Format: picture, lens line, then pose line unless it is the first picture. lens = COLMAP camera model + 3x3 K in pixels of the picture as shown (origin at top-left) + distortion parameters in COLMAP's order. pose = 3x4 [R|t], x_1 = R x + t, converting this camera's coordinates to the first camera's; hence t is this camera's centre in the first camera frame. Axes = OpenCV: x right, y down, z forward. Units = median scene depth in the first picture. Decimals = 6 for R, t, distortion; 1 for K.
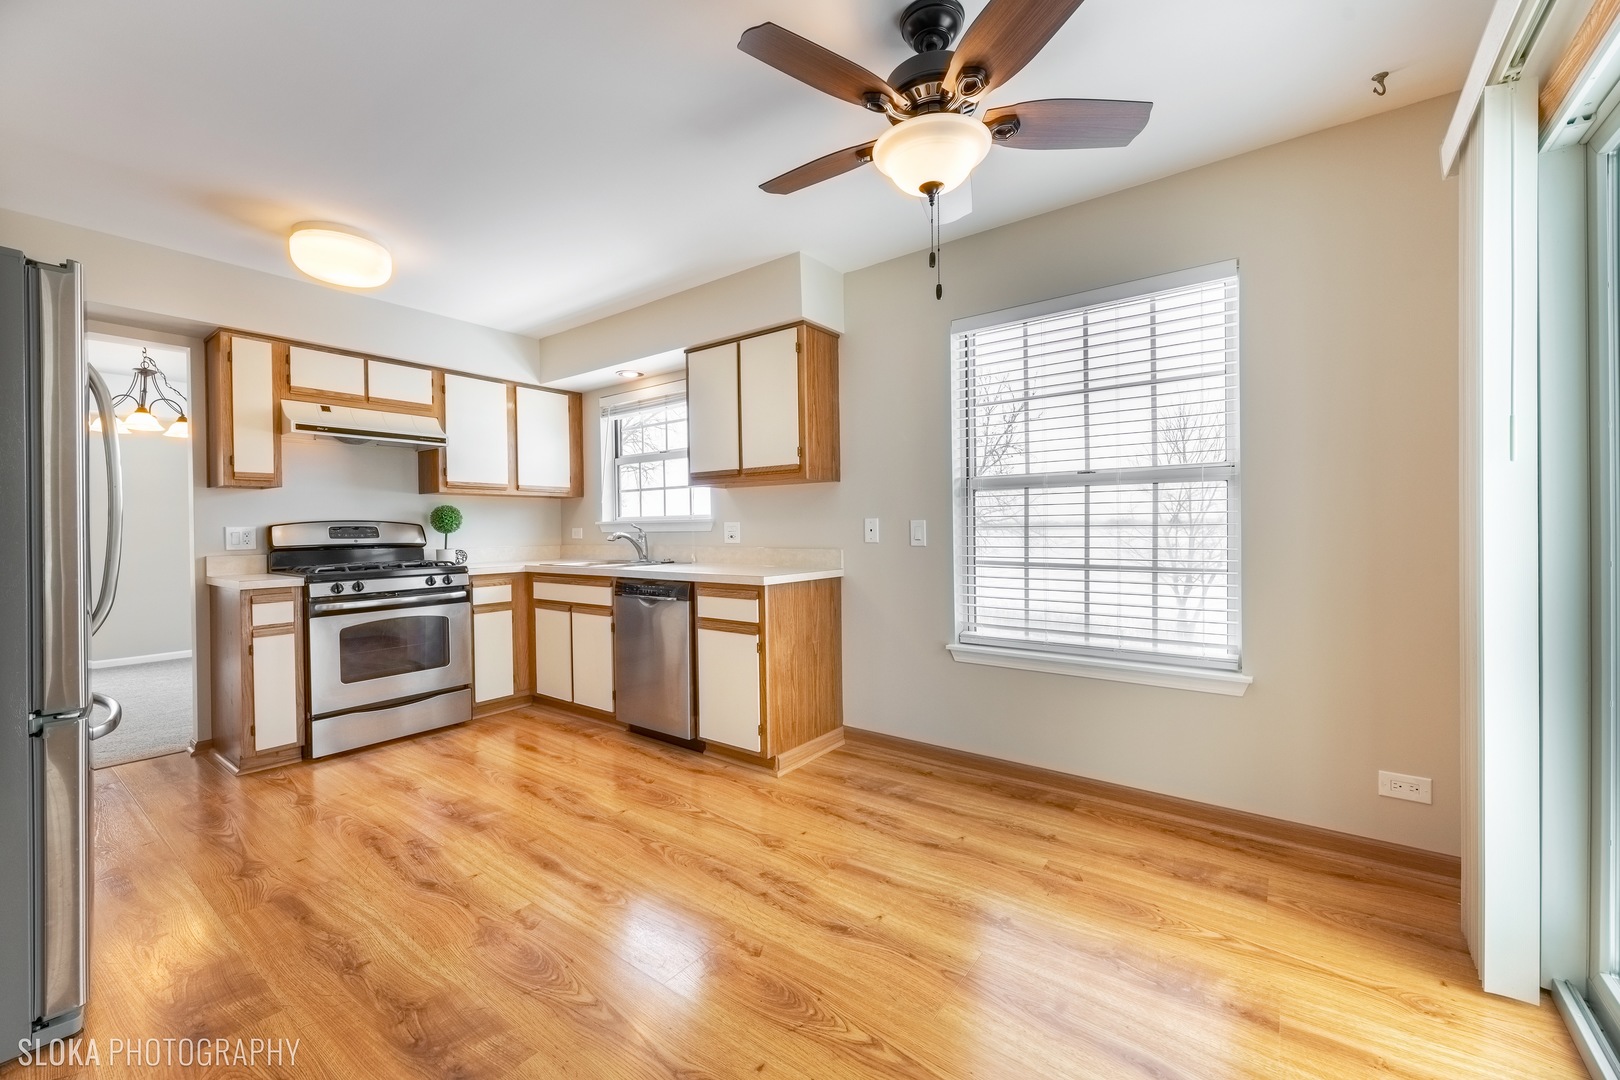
lens RADIAL K [[641.4, 0, 813.7], [0, 641.4, 529.9], [0, 0, 1]] dist [0.001134, 0.000069]
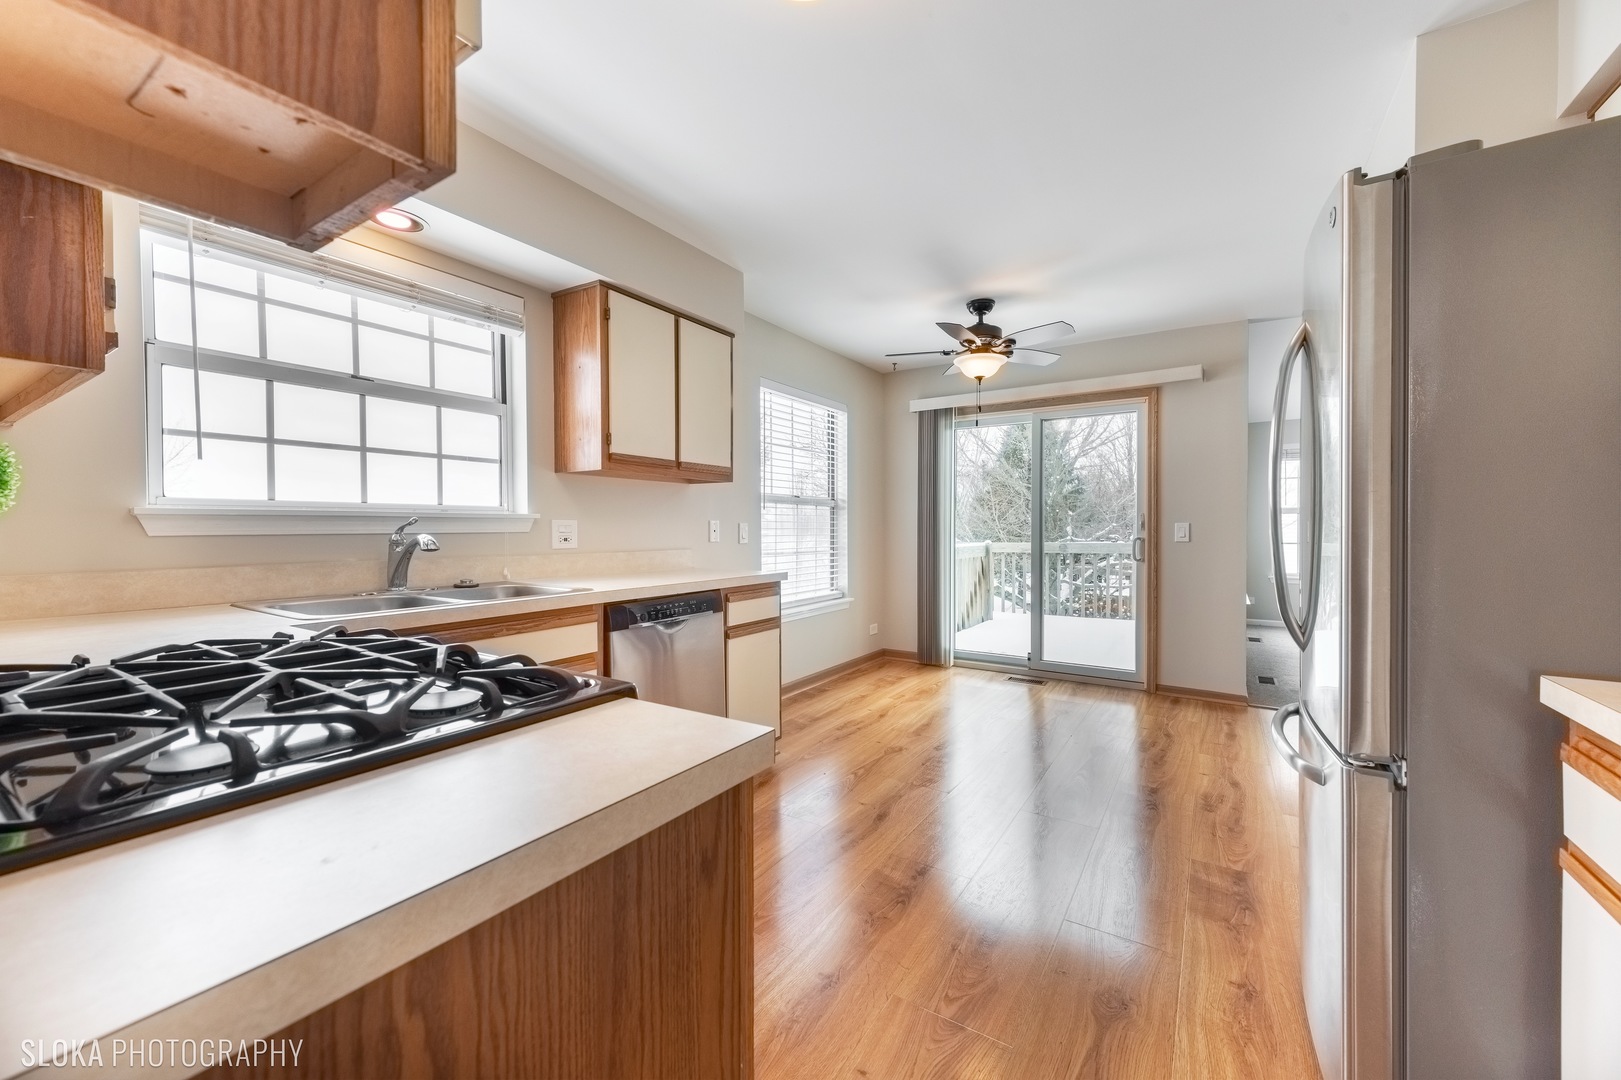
lens RADIAL K [[648.6, 0, 784.2], [0, 648.6, 534.4], [0, 0, 1]] dist [0.000143, -0.000028]
pose [[-0.052671, -0.001160, 0.998611, -0.991593], [0.006221, 0.999980, 0.001489, 0.005464], [-0.998593, 0.006291, -0.052663, 0.881280]]
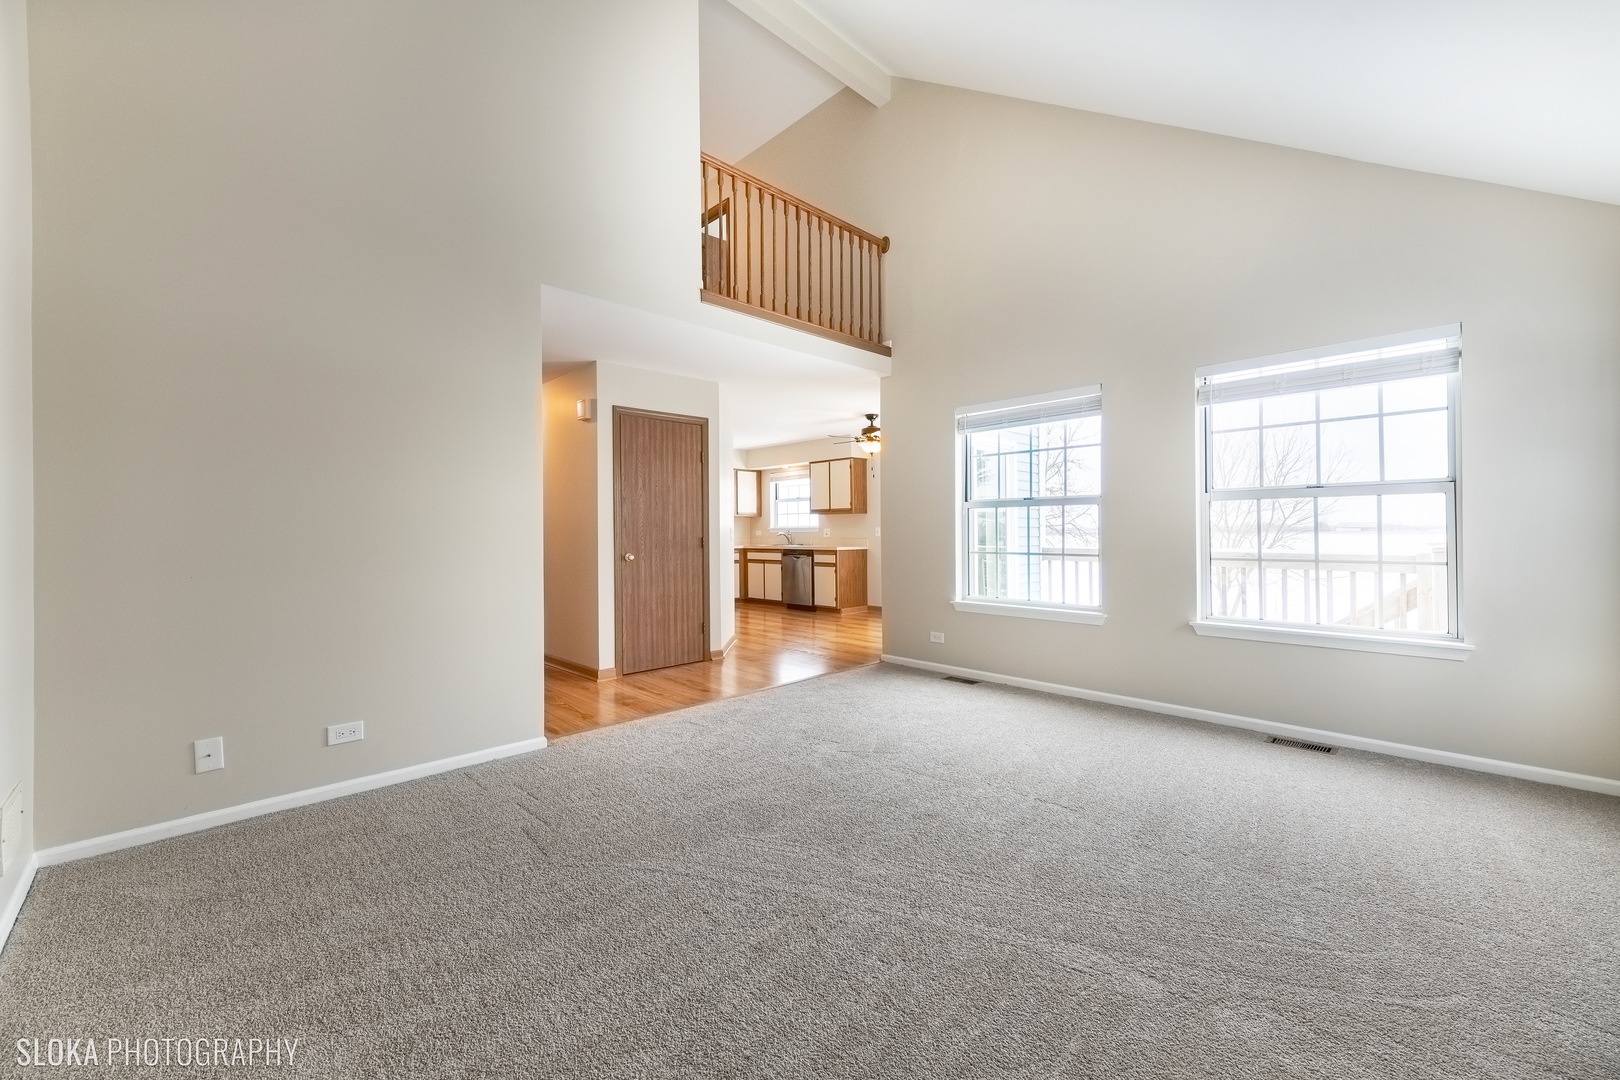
lens RADIAL K [[641.4, 0, 813.7], [0, 641.4, 529.9], [0, 0, 1]] dist [0.001134, 0.000069]
pose [[0.988048, 0.004213, -0.154086, 0.230174], [-0.004951, 0.999978, -0.004402, 0.006022], [0.154064, 0.005112, 0.988048, -1.640248]]
